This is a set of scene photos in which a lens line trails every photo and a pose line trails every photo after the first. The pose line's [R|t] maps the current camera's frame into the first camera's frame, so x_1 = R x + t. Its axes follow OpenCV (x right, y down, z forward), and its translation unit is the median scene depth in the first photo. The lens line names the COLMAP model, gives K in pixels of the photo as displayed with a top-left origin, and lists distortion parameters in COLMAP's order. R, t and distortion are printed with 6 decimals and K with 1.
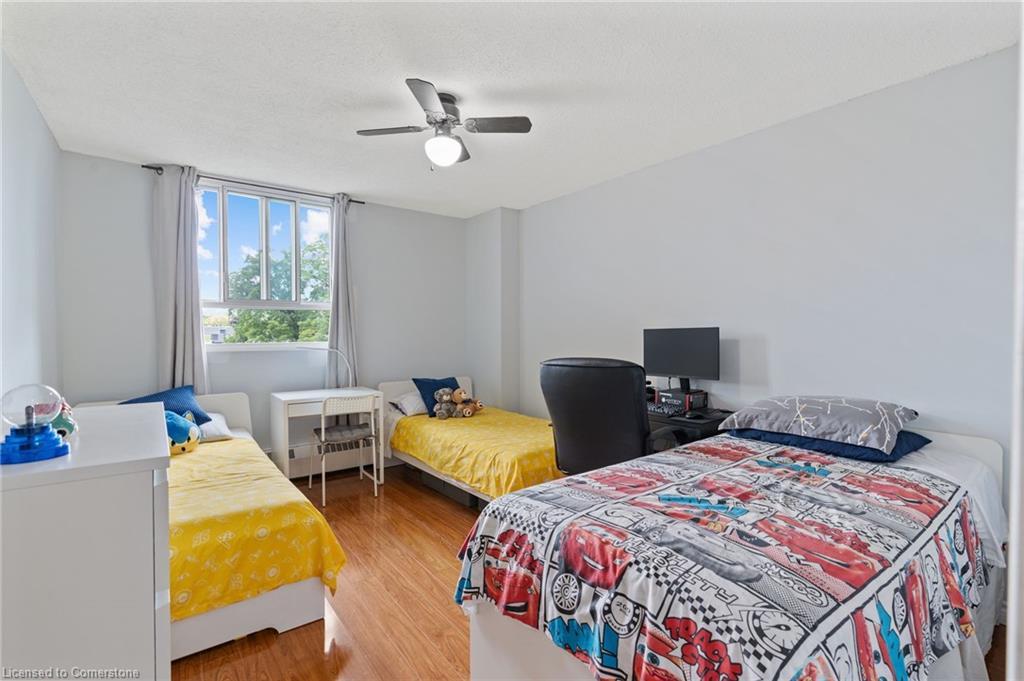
lens RADIAL K [[461.1, 0, 515.1], [0, 461.1, 339.0], [0, 0, 1]] dist [-0.011118, 0.003038]
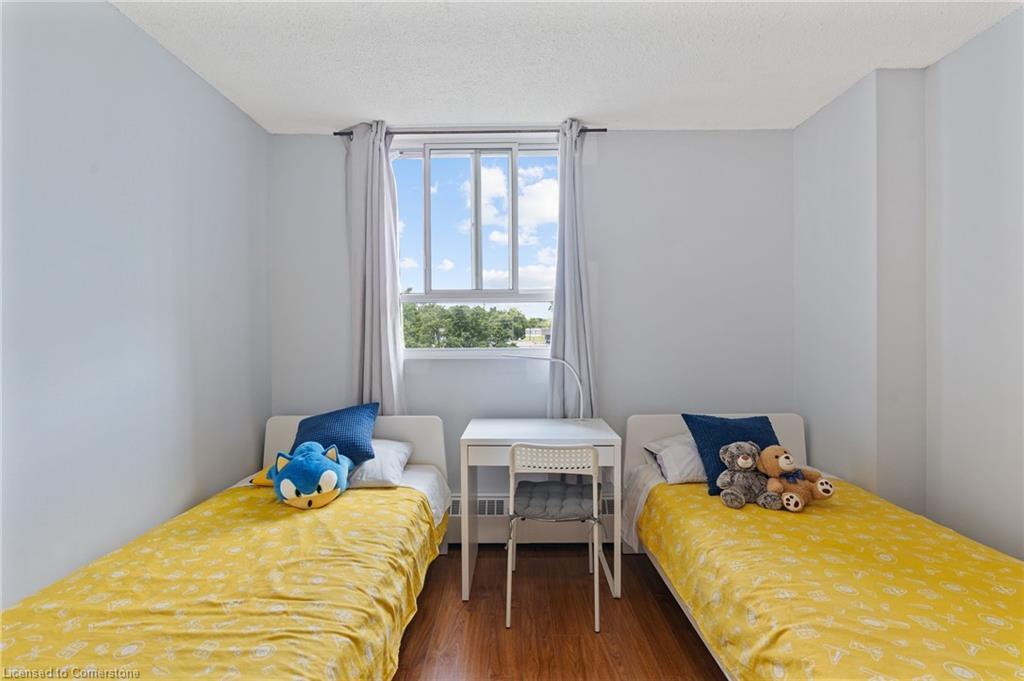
lens RADIAL K [[461.1, 0, 510.1], [0, 461.1, 340.4], [0, 0, 1]] dist [-0.011118, 0.003038]
pose [[0.785980, 0.005291, -0.618229, -0.051468], [-0.004435, 0.999986, 0.002920, -0.008064], [0.618236, 0.000447, 0.785992, 0.566963]]
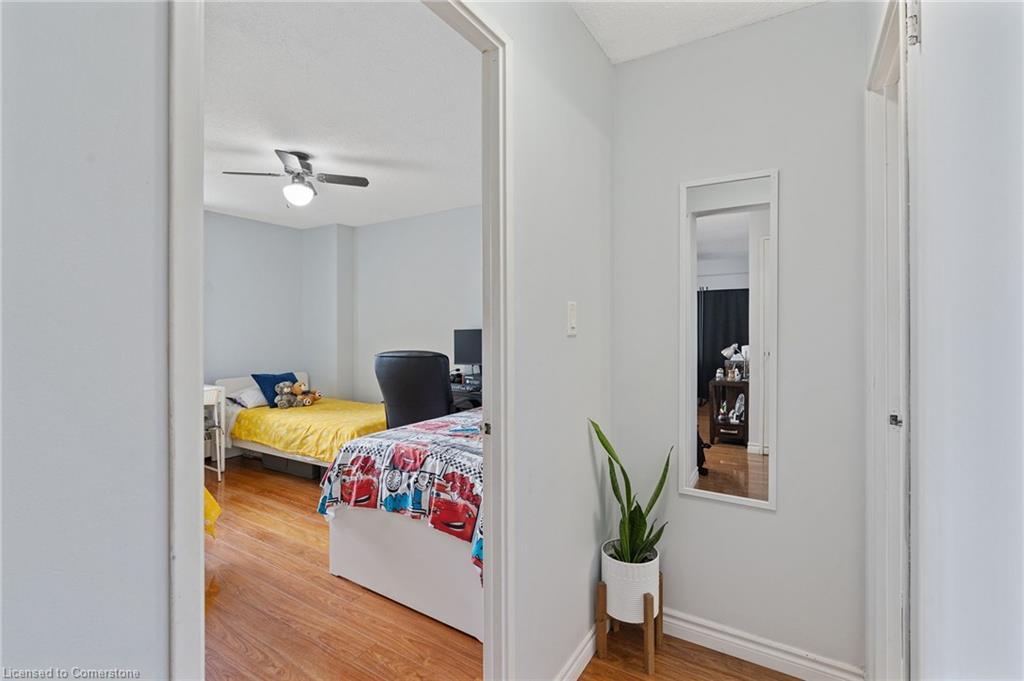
lens RADIAL K [[461.1, 0, 511.0], [0, 461.1, 326.2], [0, 0, 1]] dist [-0.011118, 0.003038]
pose [[0.937710, 0.001460, 0.347415, -0.032448], [0.006843, 0.999720, -0.022672, -0.000330], [-0.347350, 0.023637, 0.937438, -0.326225]]
